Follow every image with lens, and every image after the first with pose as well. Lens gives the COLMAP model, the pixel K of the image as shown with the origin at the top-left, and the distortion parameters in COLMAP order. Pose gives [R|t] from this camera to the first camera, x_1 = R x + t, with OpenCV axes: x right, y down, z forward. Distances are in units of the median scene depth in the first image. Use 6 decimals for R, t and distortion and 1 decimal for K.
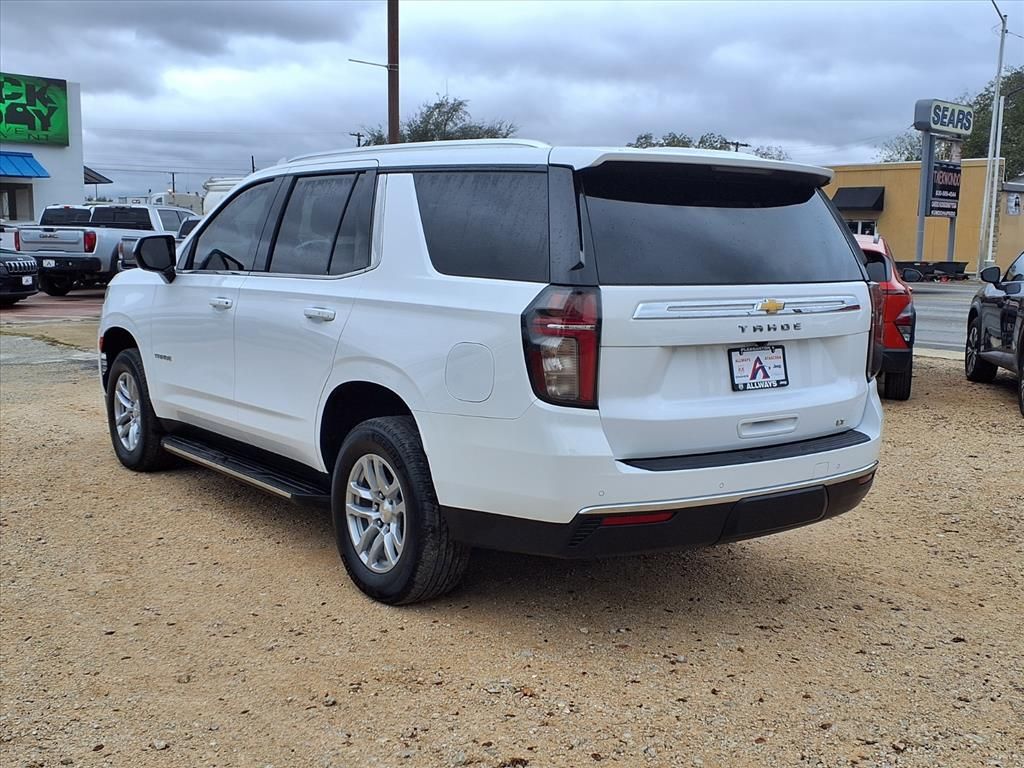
lens RADIAL K [[1151.8, 0, 512.0], [0, 1151.8, 384.0], [0, 0, 1]] dist [0.011883, 0.000695]
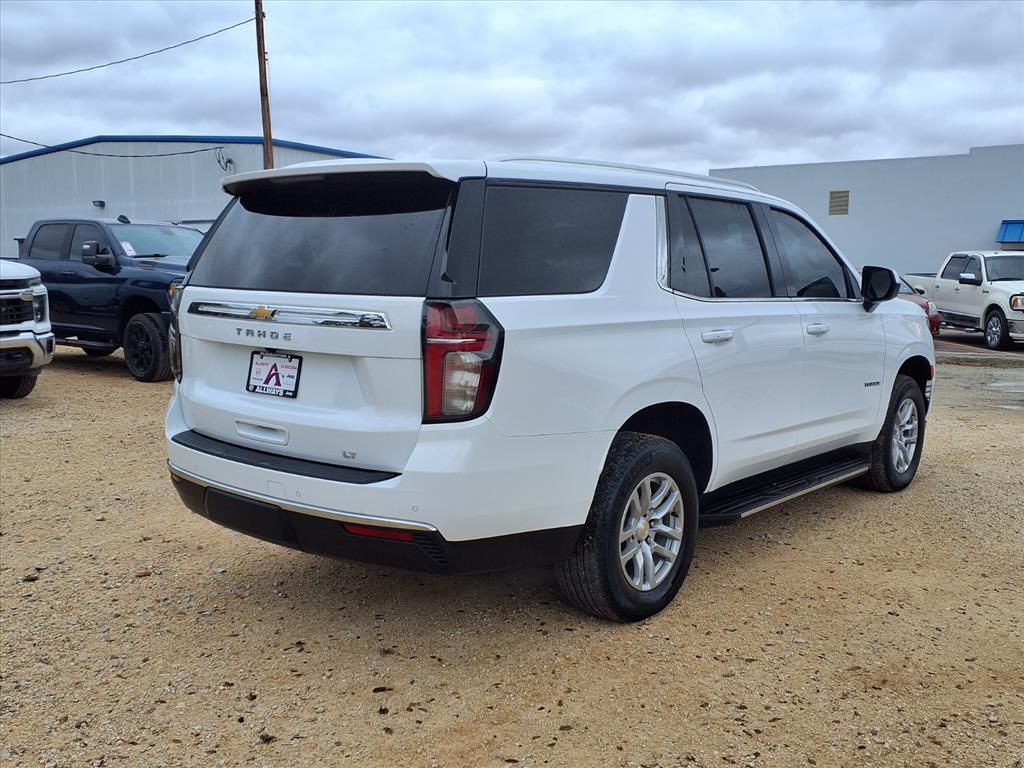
lens RADIAL K [[1007.8, 0, 512.0], [0, 1007.8, 384.0], [0, 0, 1]] dist [0.106121, 0.009309]
pose [[0.217035, 0.100562, -0.970970, 1.116062], [-0.136082, 0.988084, 0.071917, -0.097165], [0.966632, 0.116523, 0.228133, 0.997914]]
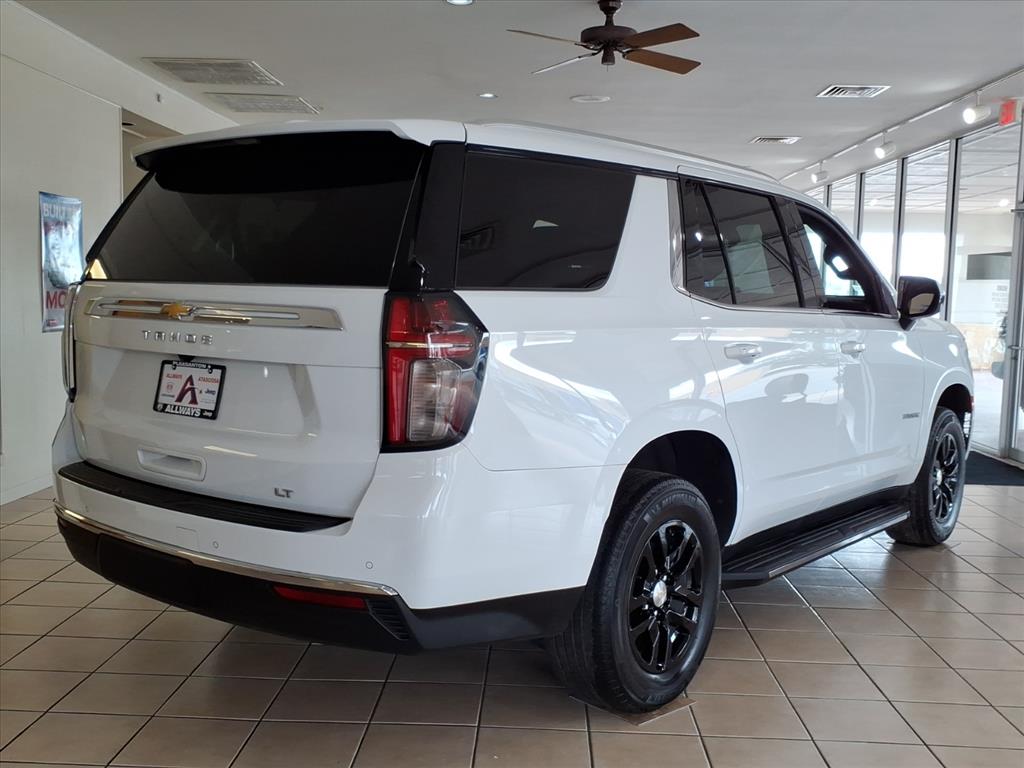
lens RADIAL K [[1118.7, 0, 506.5], [0, 1118.7, 349.0], [0, 0, 1]] dist [0.008652, 0.017788]
pose [[0.252729, 0.039422, -0.966734, 1.004194], [-0.148879, 0.988854, 0.001403, -0.074220], [0.956014, 0.143571, 0.255781, 1.005612]]
